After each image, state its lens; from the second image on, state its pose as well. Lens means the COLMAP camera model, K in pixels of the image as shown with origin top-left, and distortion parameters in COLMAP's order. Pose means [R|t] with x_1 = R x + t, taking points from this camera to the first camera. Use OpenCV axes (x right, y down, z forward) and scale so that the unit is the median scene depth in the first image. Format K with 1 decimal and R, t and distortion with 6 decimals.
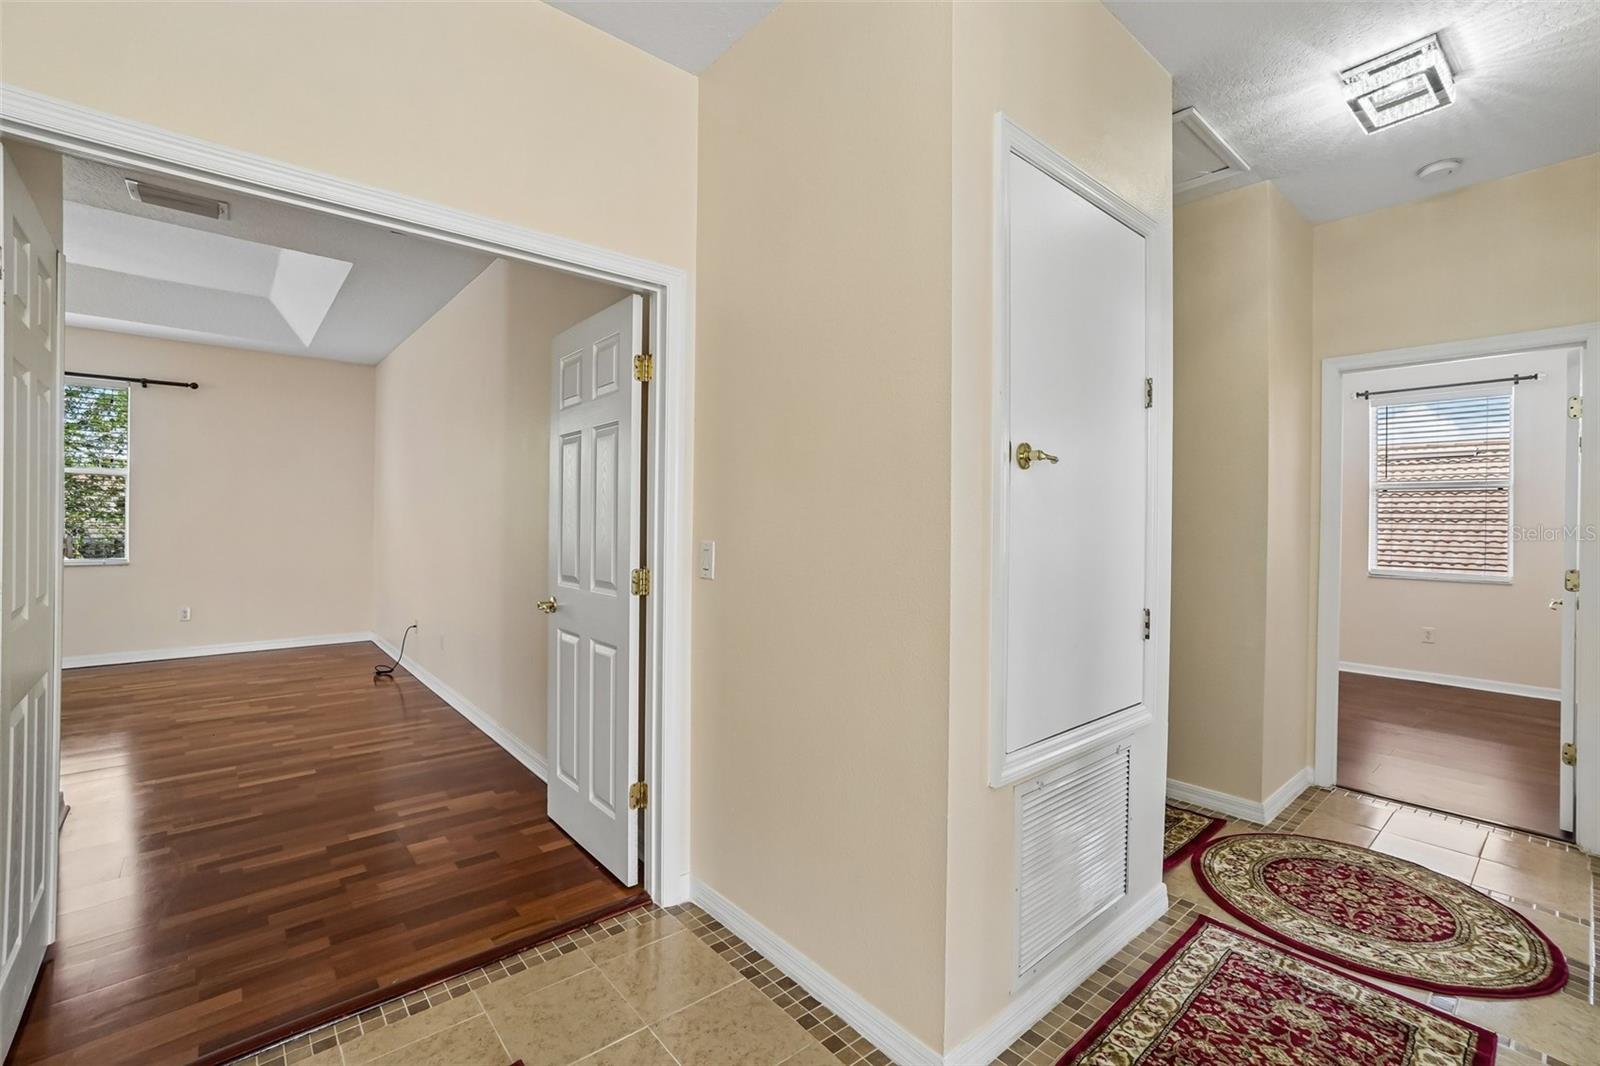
lens RADIAL K [[700.2, 0, 803.3], [0, 700.2, 525.2], [0, 0, 1]] dist [-0.048630, 0.020645]
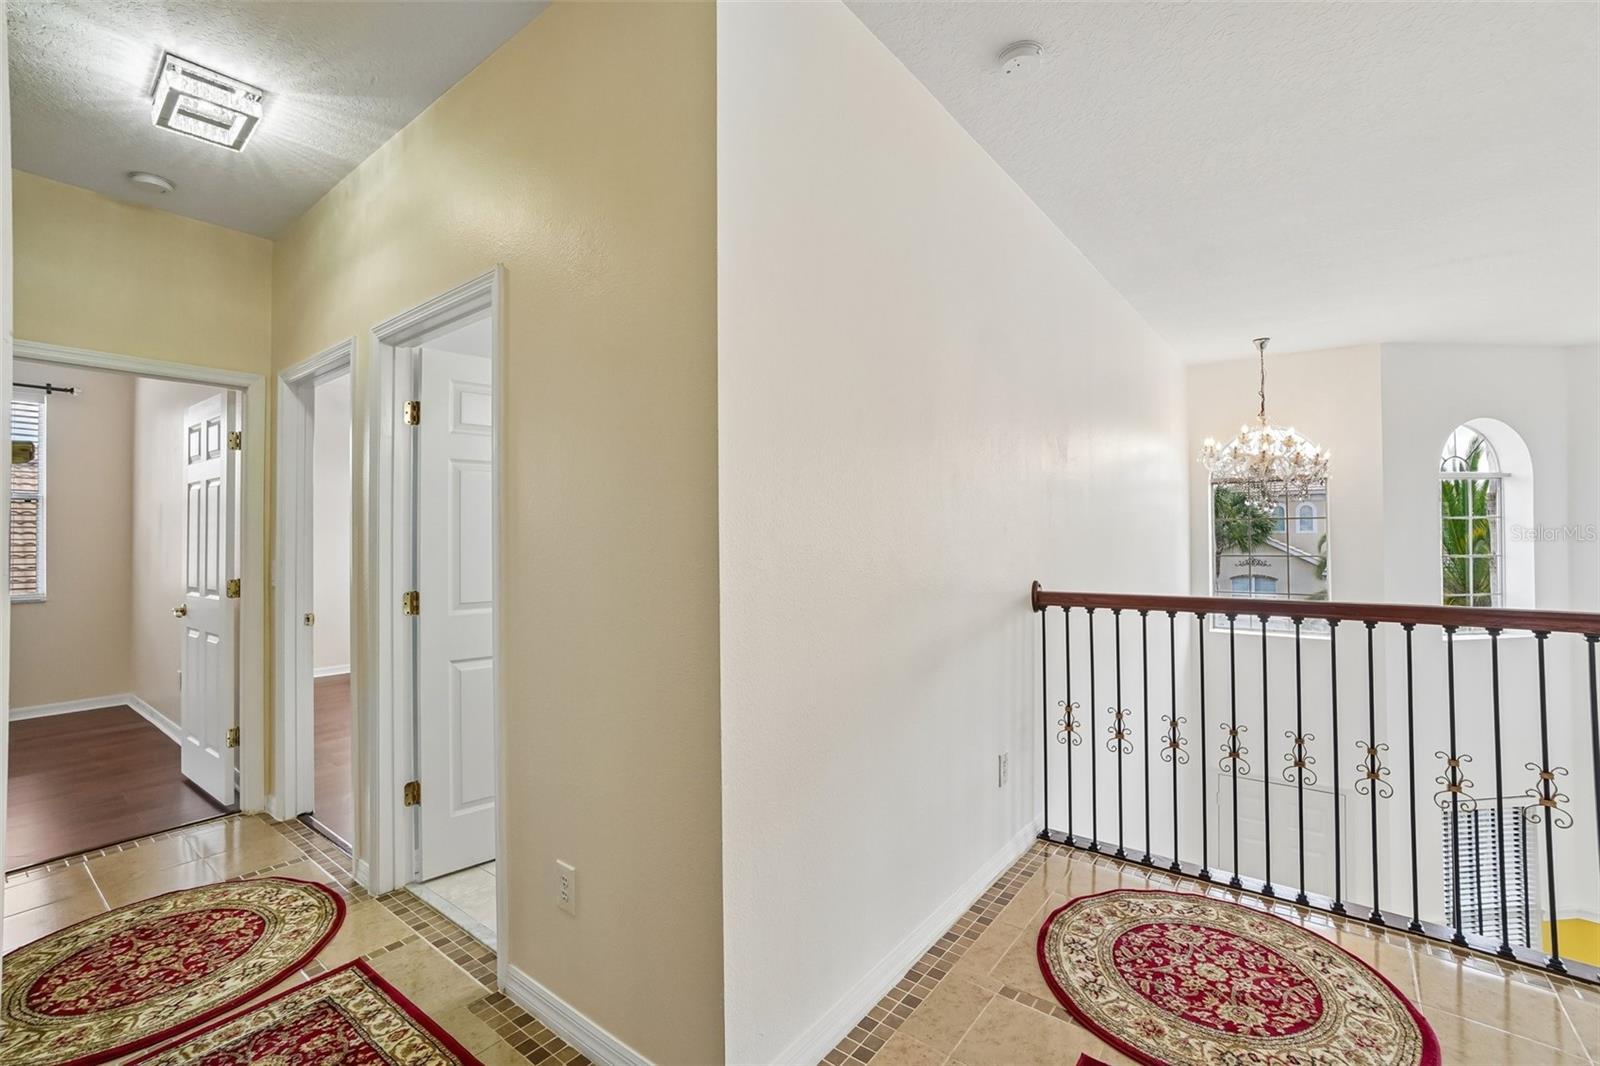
lens RADIAL K [[700.2, 0, 803.5], [0, 700.2, 521.2], [0, 0, 1]] dist [-0.048630, 0.020645]
pose [[-0.204368, 0.007340, 0.978867, -0.301966], [0.012077, 0.999915, -0.004977, -0.022208], [-0.978820, 0.010804, -0.204439, 0.388481]]
